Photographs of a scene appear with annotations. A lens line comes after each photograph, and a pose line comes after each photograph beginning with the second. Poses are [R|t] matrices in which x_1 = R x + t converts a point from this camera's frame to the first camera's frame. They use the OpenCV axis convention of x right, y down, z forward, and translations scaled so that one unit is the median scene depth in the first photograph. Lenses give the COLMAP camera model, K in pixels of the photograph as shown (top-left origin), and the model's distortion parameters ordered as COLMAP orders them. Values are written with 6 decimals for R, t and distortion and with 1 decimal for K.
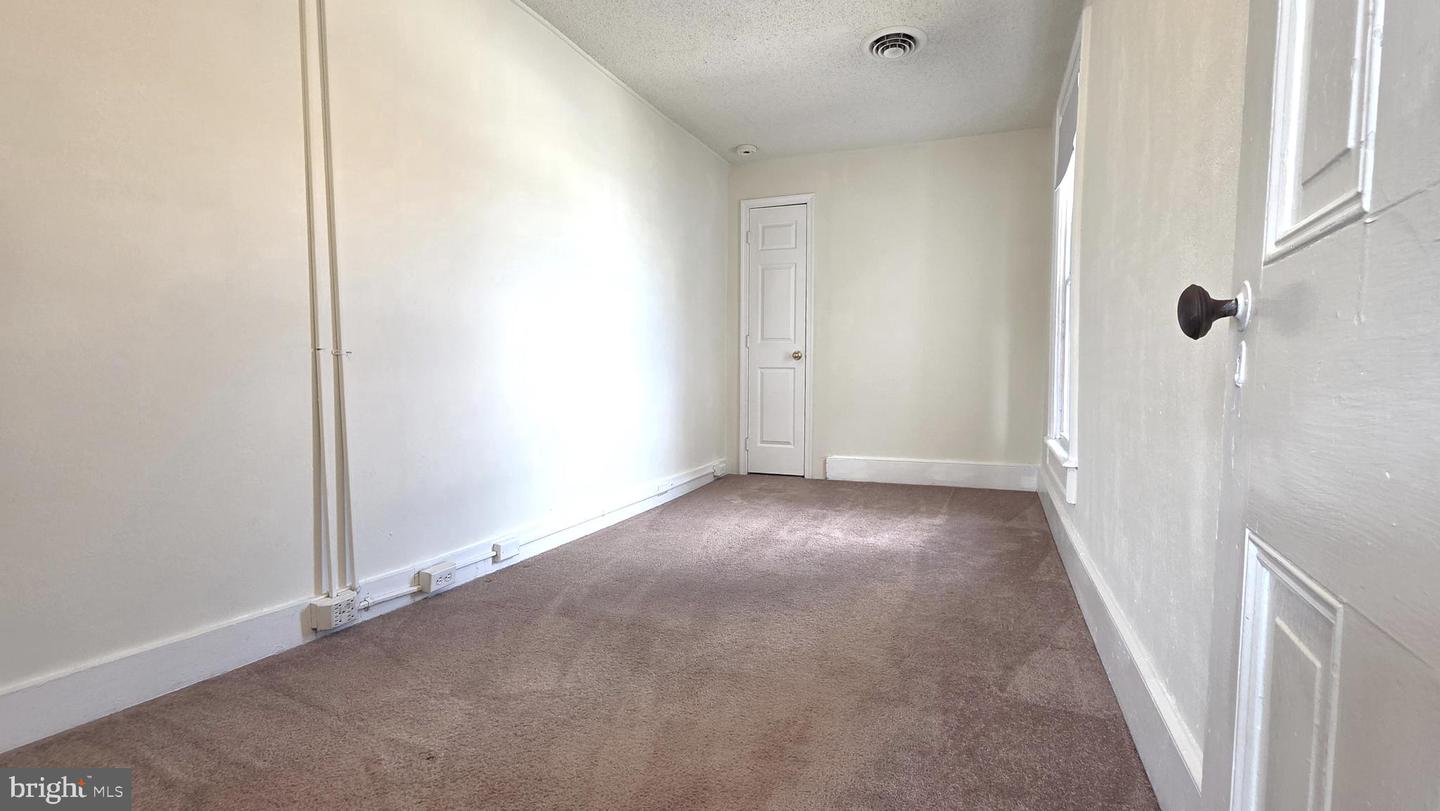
lens RADIAL K [[604.6, 0, 709.0], [0, 604.6, 403.3], [0, 0, 1]] dist [-0.000415, -0.000439]
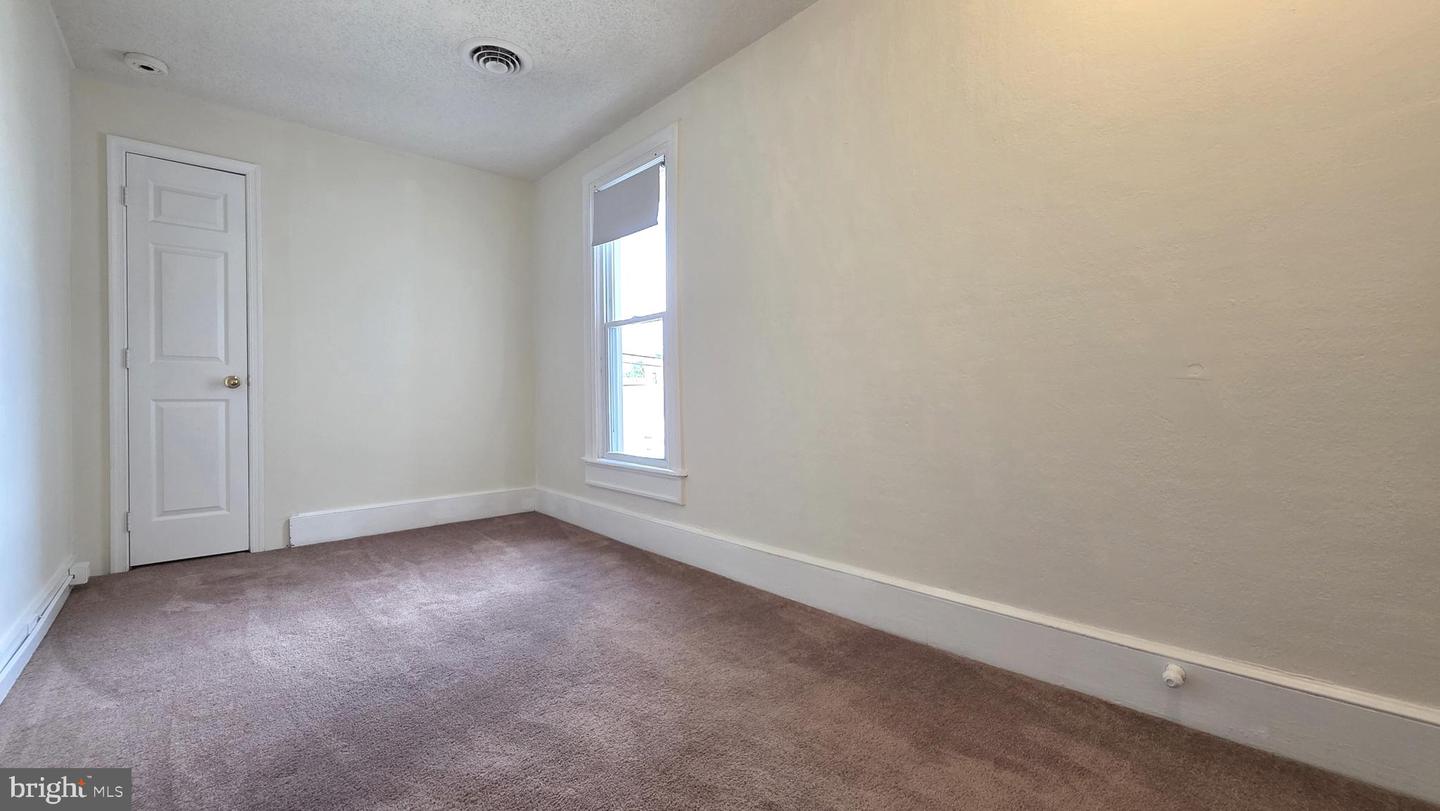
lens RADIAL K [[604.6, 0, 709.0], [0, 604.6, 403.3], [0, 0, 1]] dist [-0.000415, -0.000439]
pose [[0.447854, -0.018727, 0.893911, -0.246226], [0.058415, 0.998257, -0.008353, -0.016136], [-0.892196, 0.055958, 0.448167, 0.187588]]
